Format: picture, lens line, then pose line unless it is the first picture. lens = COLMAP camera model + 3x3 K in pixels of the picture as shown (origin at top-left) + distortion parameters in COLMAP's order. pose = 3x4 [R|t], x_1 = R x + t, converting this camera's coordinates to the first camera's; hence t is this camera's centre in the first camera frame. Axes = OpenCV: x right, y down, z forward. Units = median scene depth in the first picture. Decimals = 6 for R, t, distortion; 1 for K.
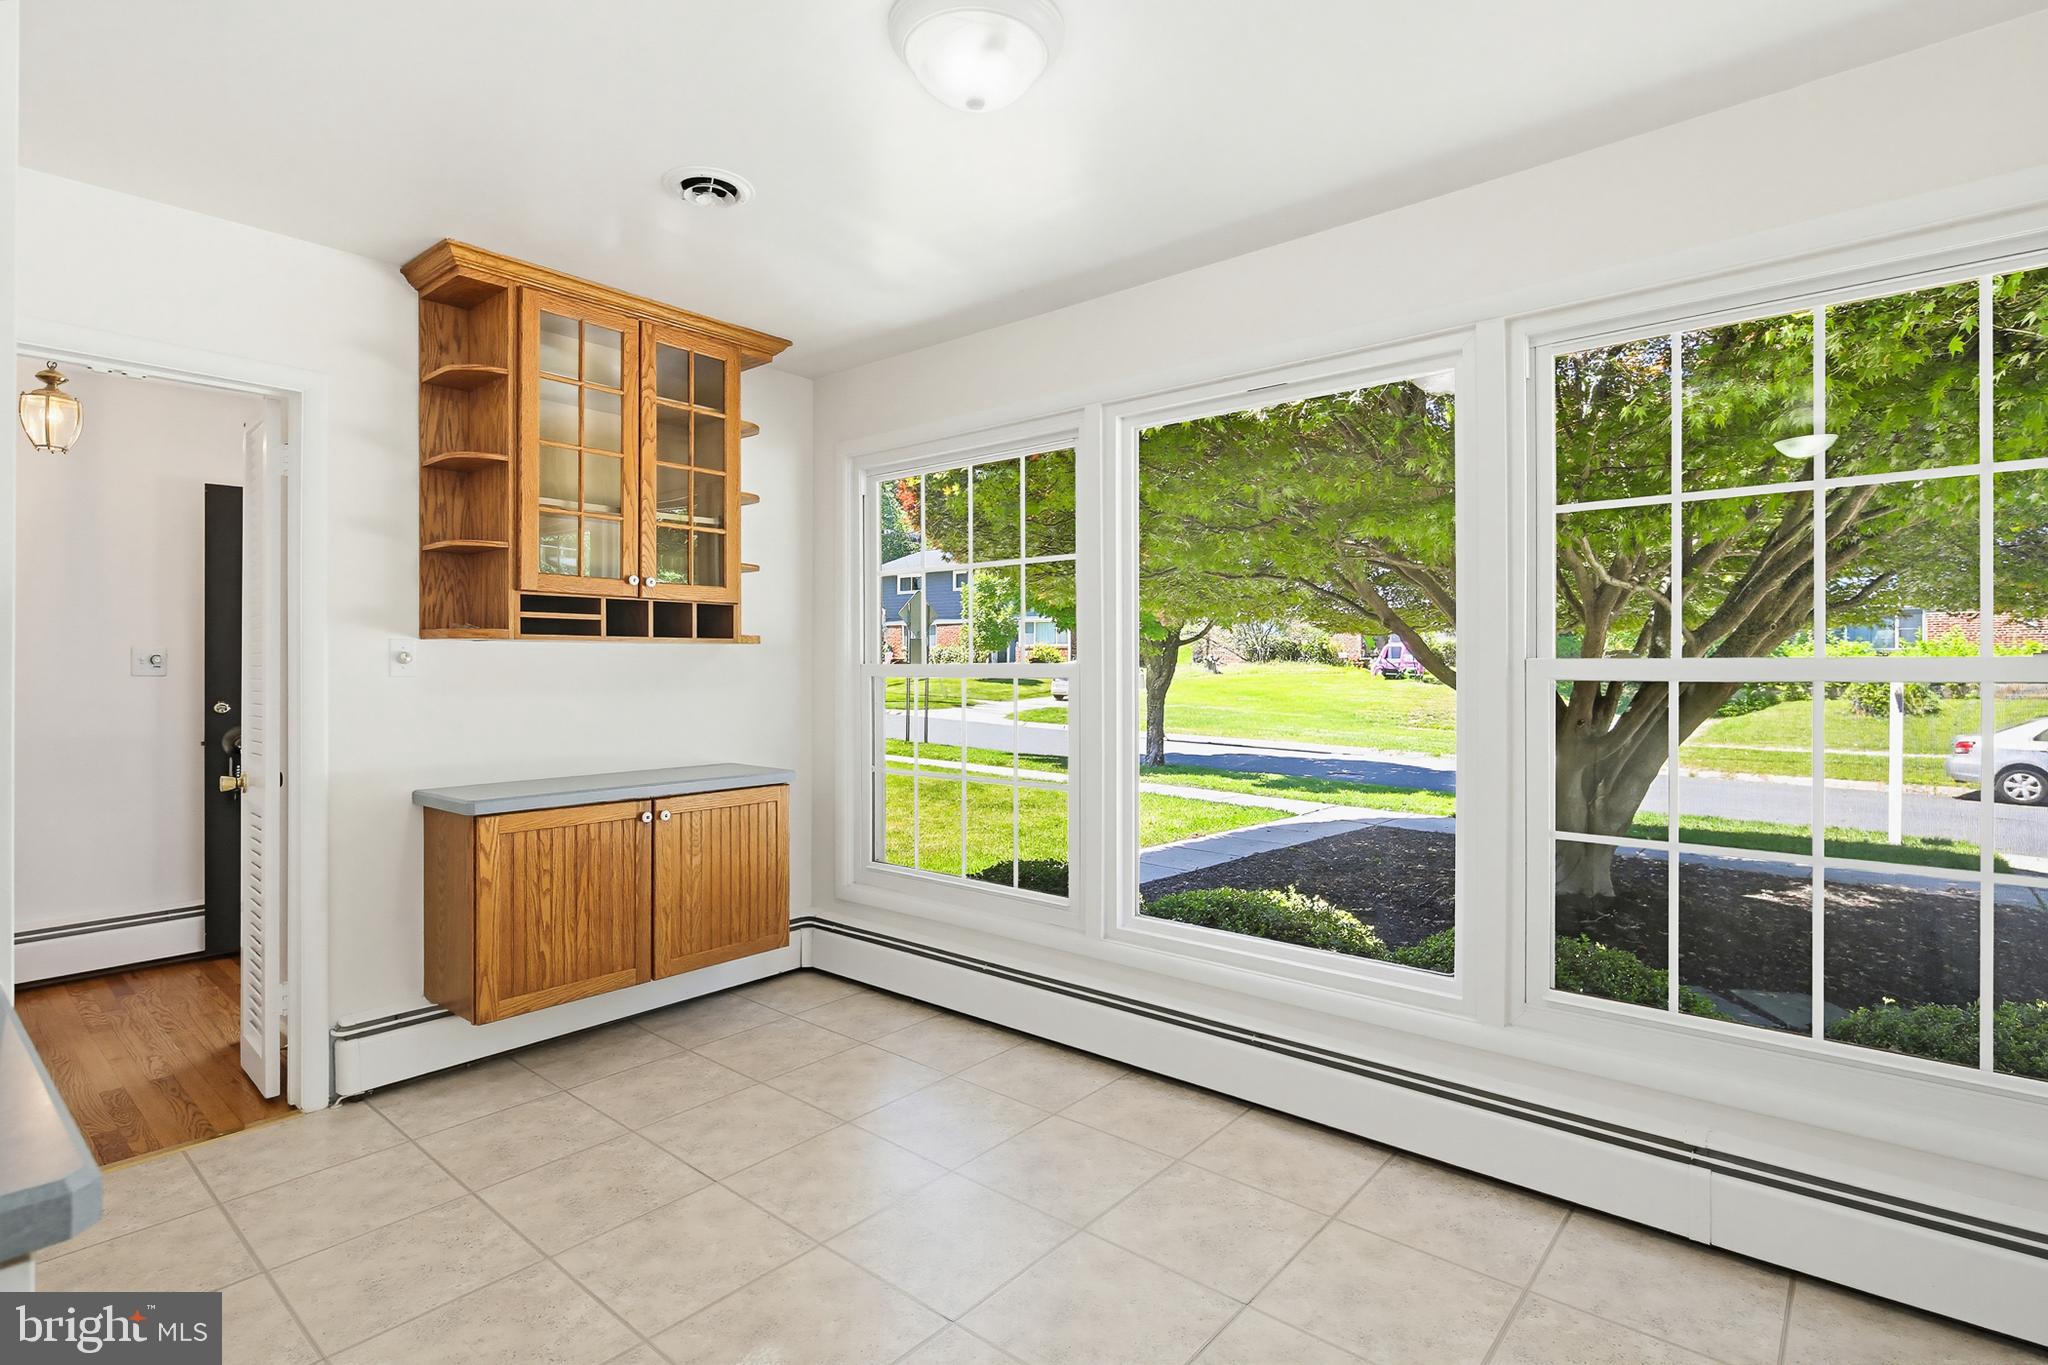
lens RADIAL K [[993.8, 0, 1032.7], [0, 993.8, 675.6], [0, 0, 1]] dist [-0.000834, -0.000529]
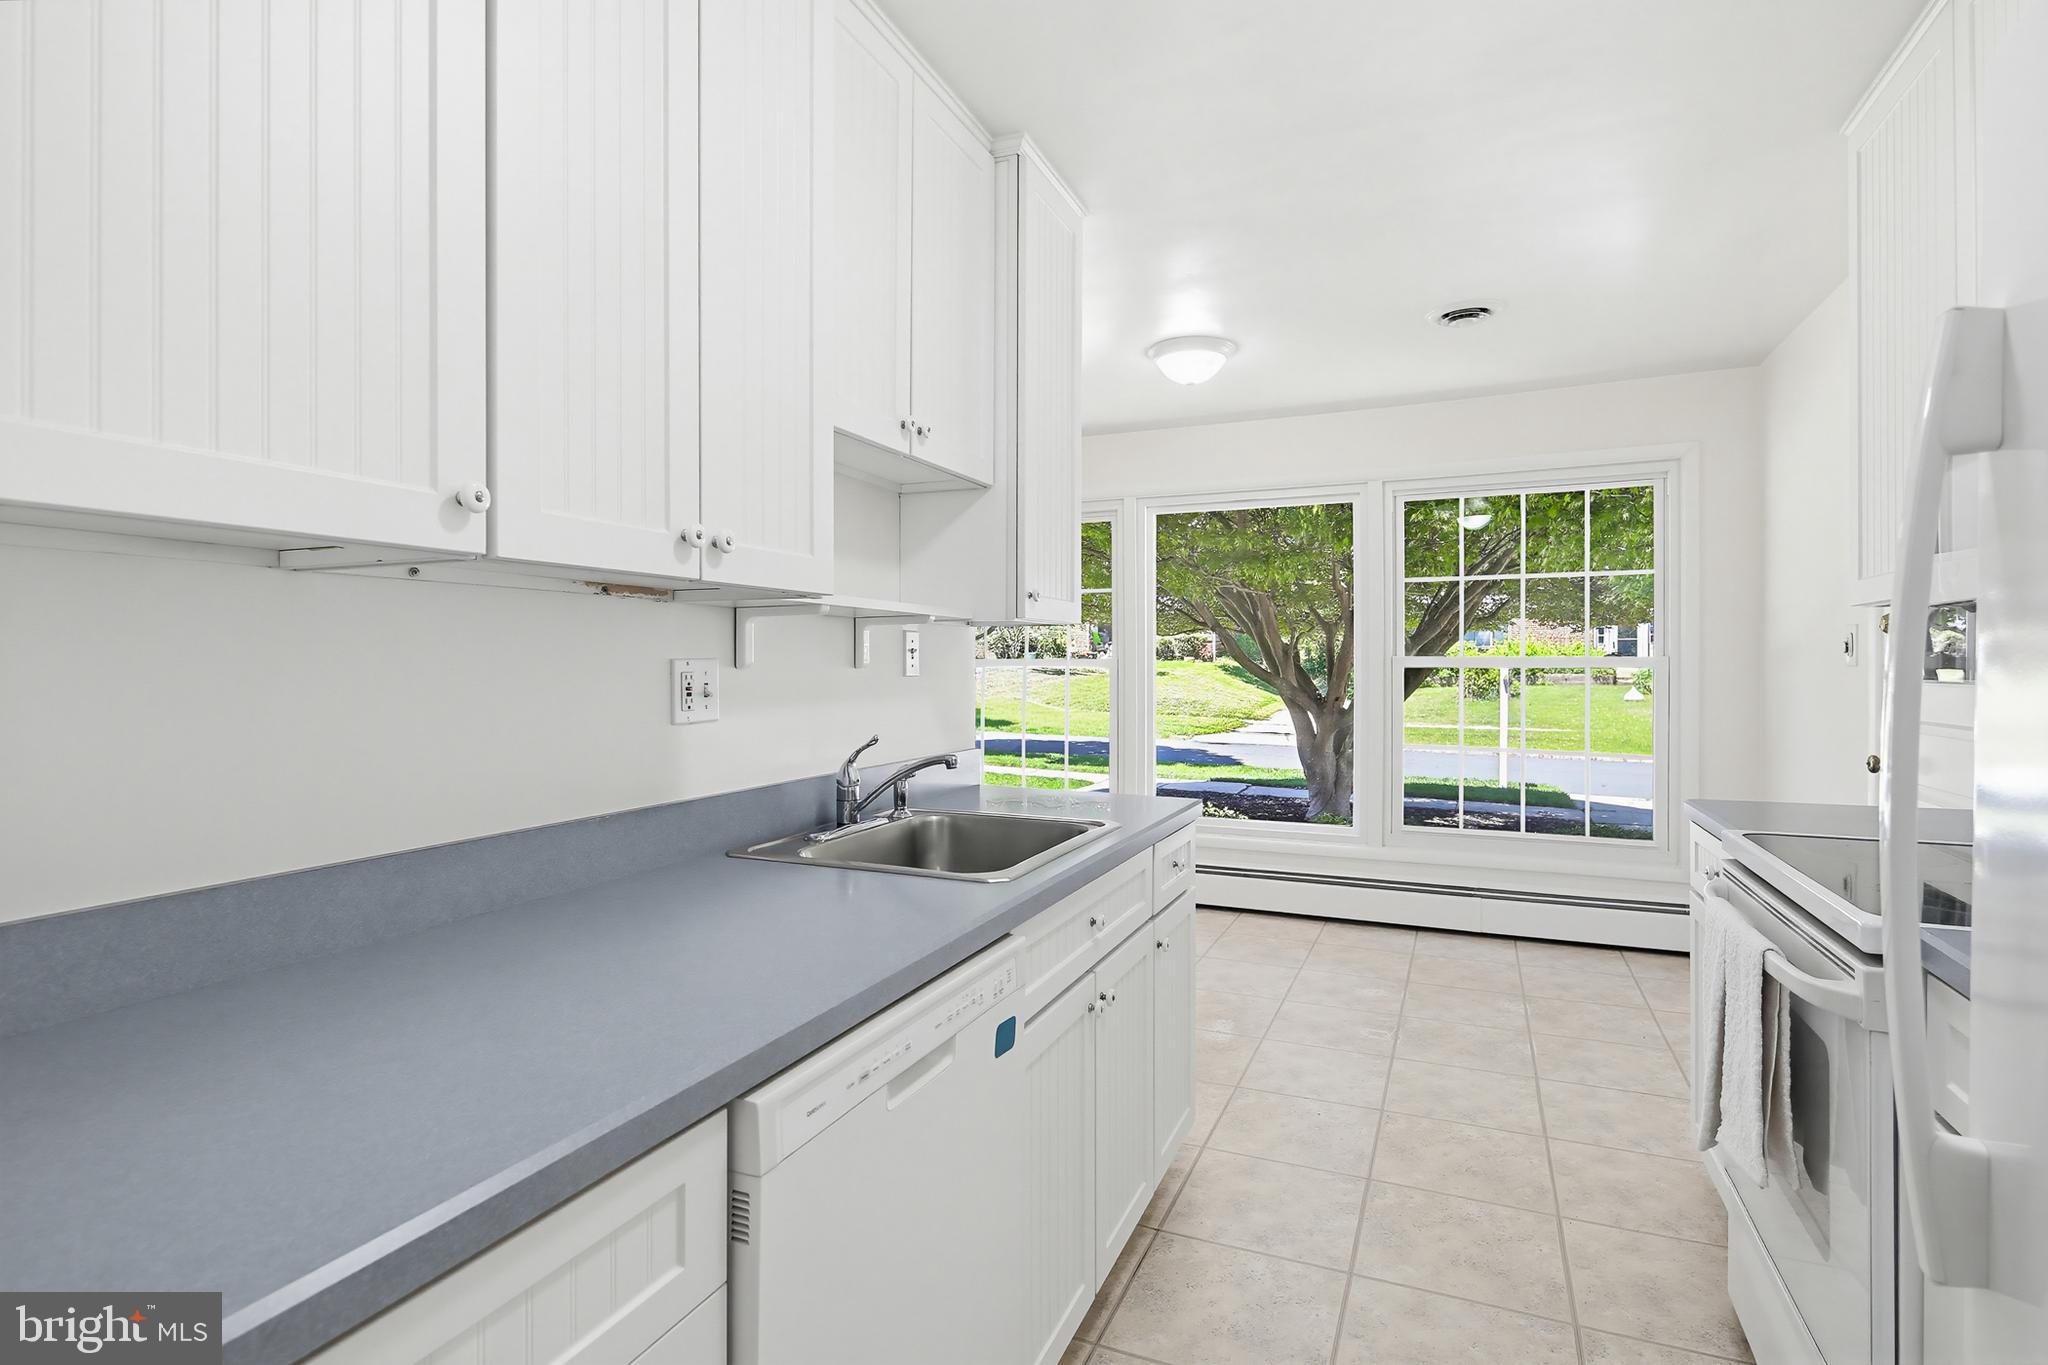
lens RADIAL K [[999.6, 0, 1025.9], [0, 999.6, 667.1], [0, 0, 1]] dist [0.000662, 0.000237]
pose [[0.958859, -0.001739, 0.283876, -0.600757], [0.002328, 0.999996, -0.001736, 0.005572], [-0.283872, 0.002325, 0.958859, -0.542914]]
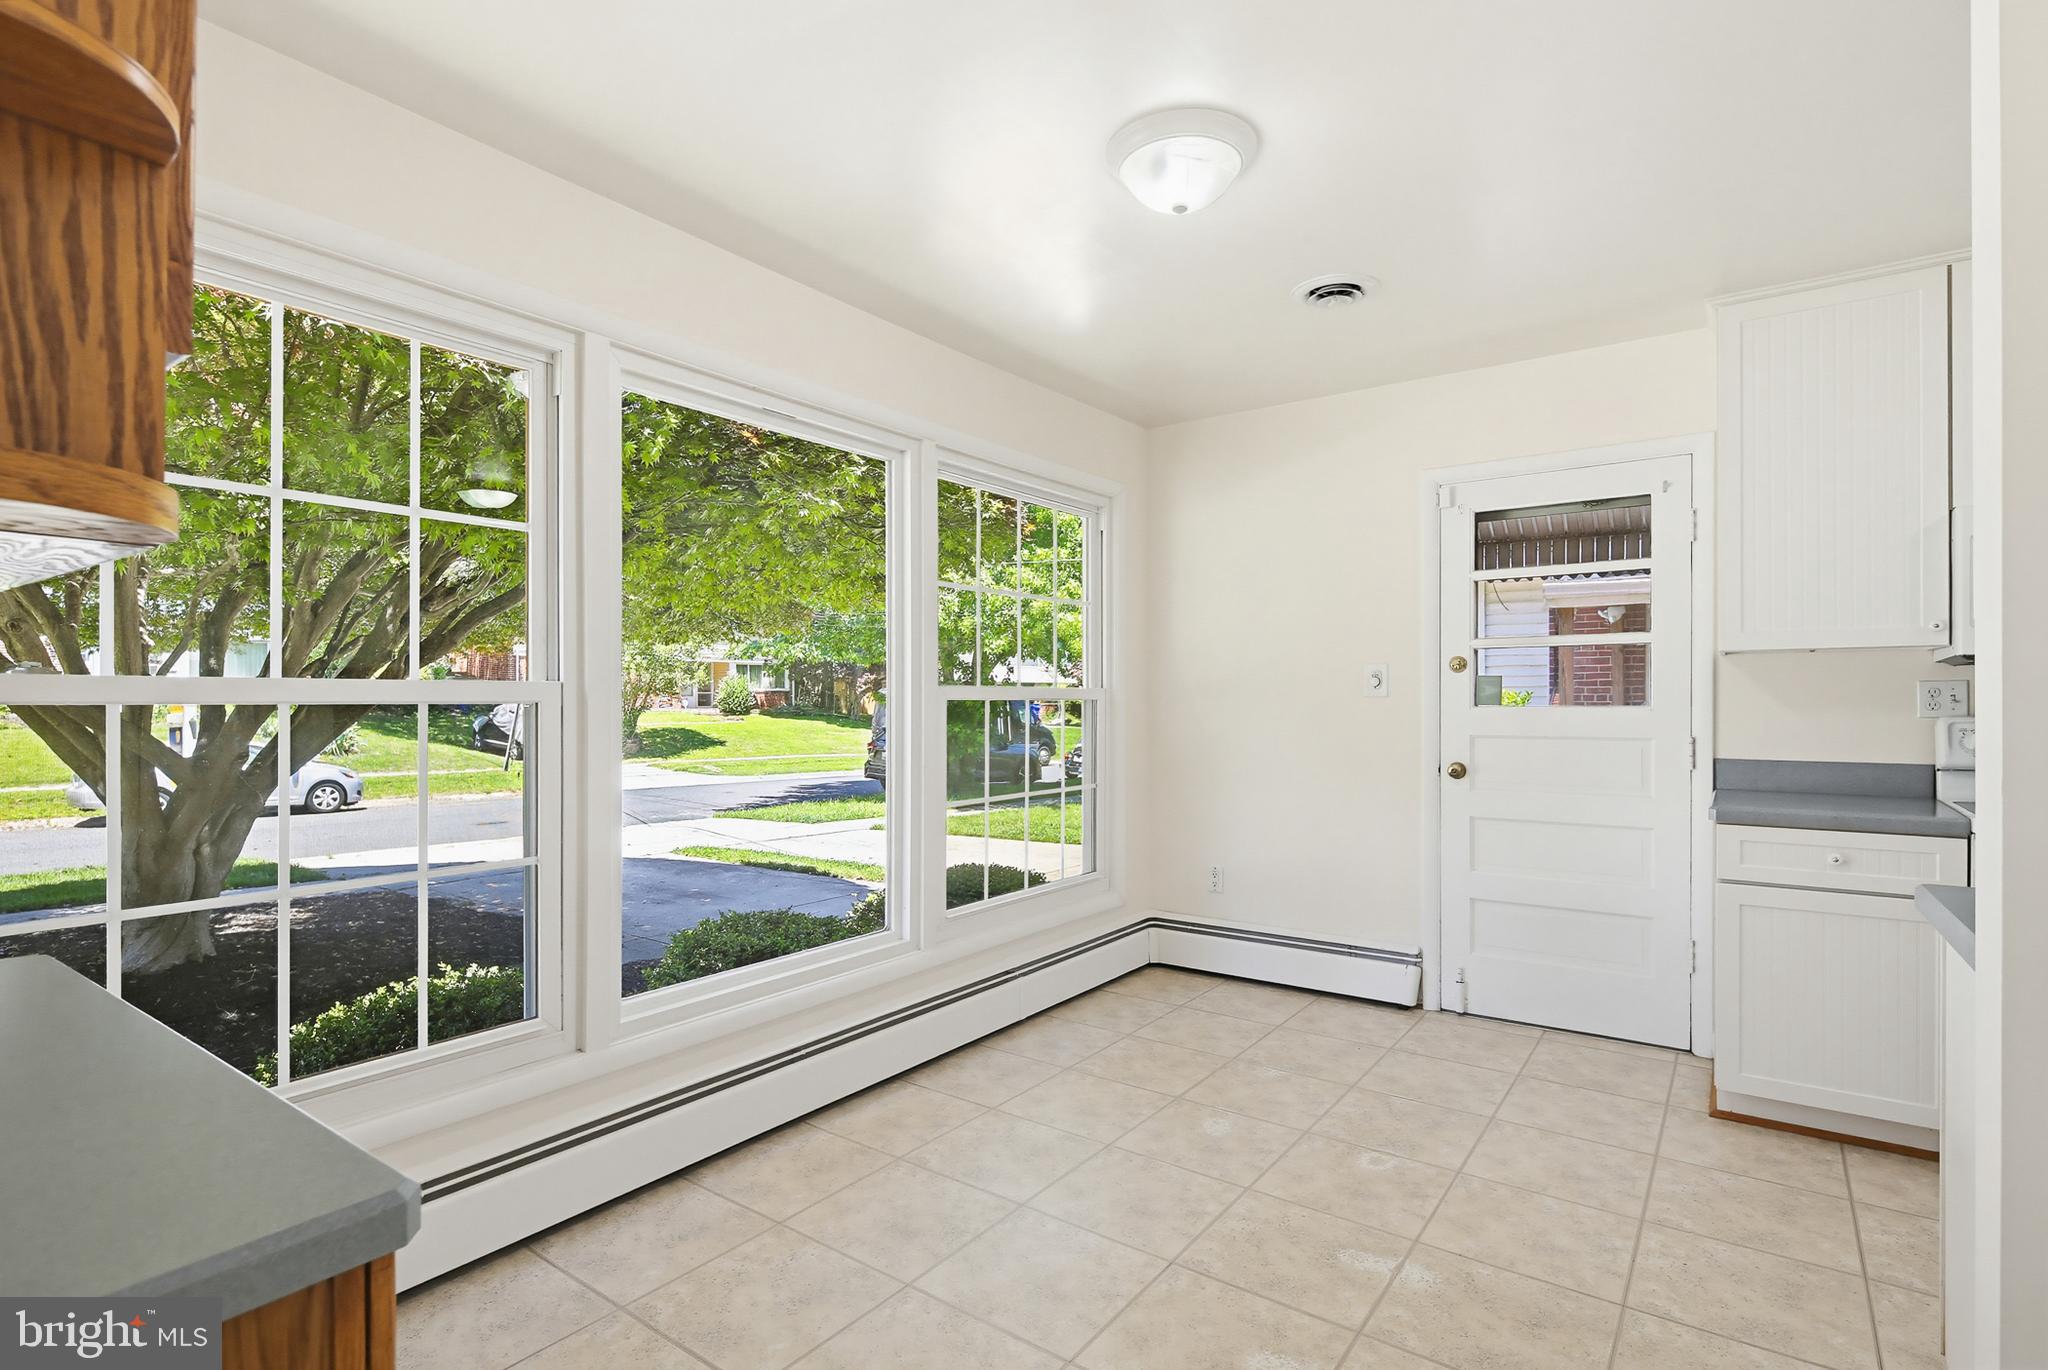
lens RADIAL K [[1013.0, 0, 1017.7], [0, 1013.0, 703.4], [0, 0, 1]] dist [0.000127, -0.000685]
pose [[-0.073135, -0.004560, 0.997312, -0.774798], [0.007920, 0.999955, 0.005153, 0.003418], [-0.997291, 0.008275, -0.073096, 0.796579]]
